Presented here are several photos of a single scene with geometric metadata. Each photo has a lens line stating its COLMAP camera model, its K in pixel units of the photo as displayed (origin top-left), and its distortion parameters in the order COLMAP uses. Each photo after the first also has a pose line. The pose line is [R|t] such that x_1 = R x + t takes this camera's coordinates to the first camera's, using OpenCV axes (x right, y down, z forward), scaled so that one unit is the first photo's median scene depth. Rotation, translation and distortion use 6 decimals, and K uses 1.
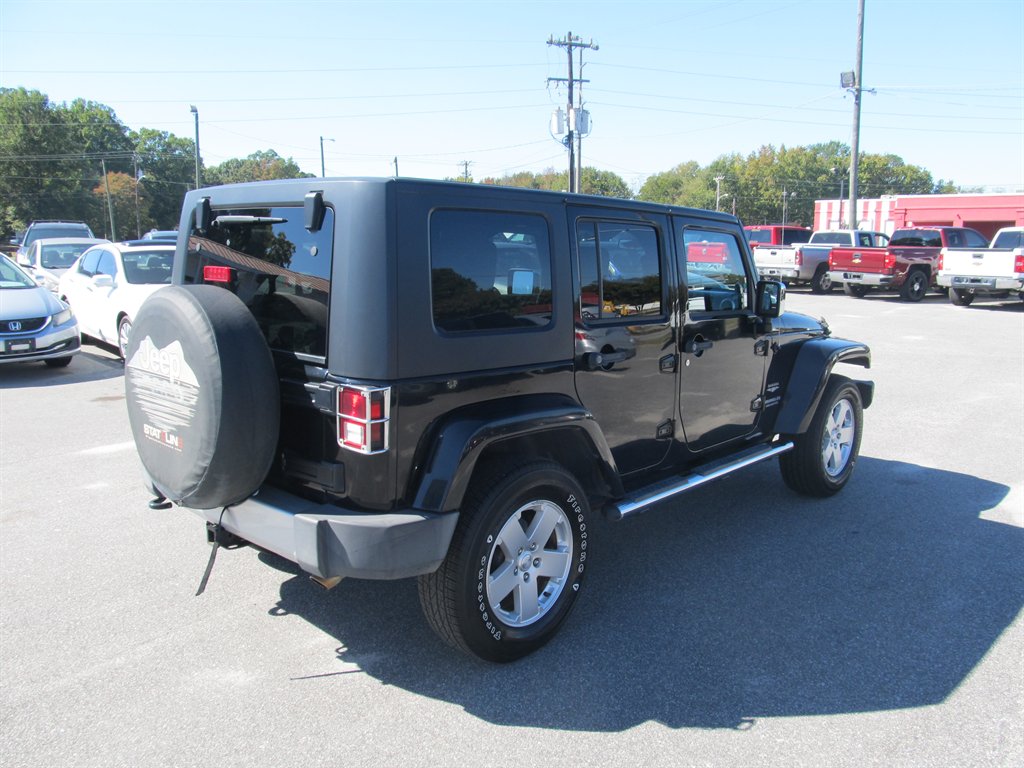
lens RADIAL K [[832.4, 0, 512.5], [0, 832.4, 385.1], [0, 0, 1]] dist [-0.048758, 0.020755]
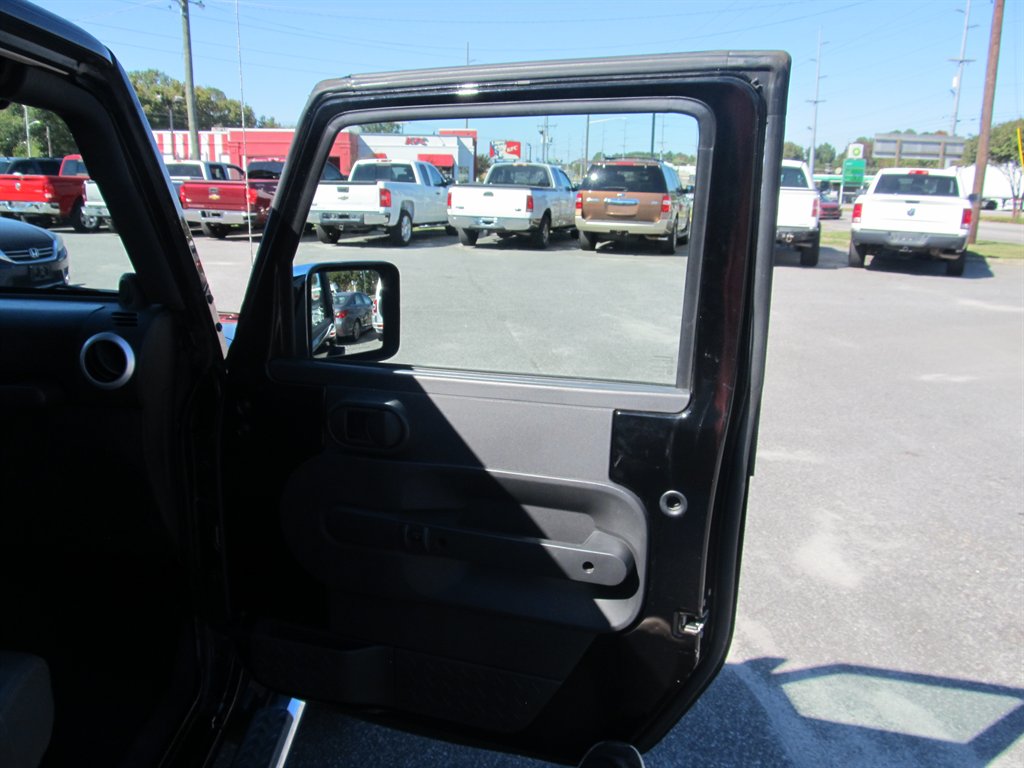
lens RADIAL K [[832.4, 0, 505.7], [0, 832.4, 381.3], [0, 0, 1]] dist [-0.048758, 0.020755]
pose [[0.732716, -0.150031, 0.663791, 0.033103], [0.101851, 0.988586, 0.111014, -0.021400], [-0.672870, -0.013734, 0.739633, 0.135047]]
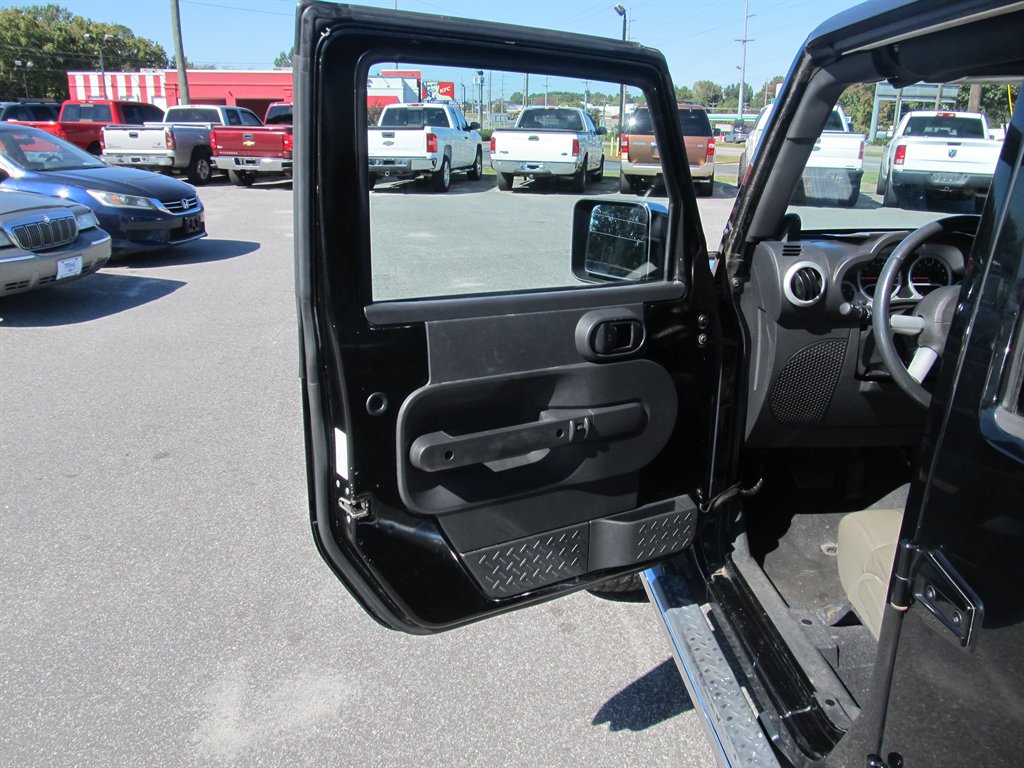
lens RADIAL K [[832.4, 0, 514.5], [0, 832.4, 383.0], [0, 0, 1]] dist [-0.048758, 0.020755]
pose [[0.657404, -0.220652, 0.720509, -0.058888], [0.119839, 0.974613, 0.189127, -0.034570], [-0.743948, -0.037988, 0.667157, 0.203526]]
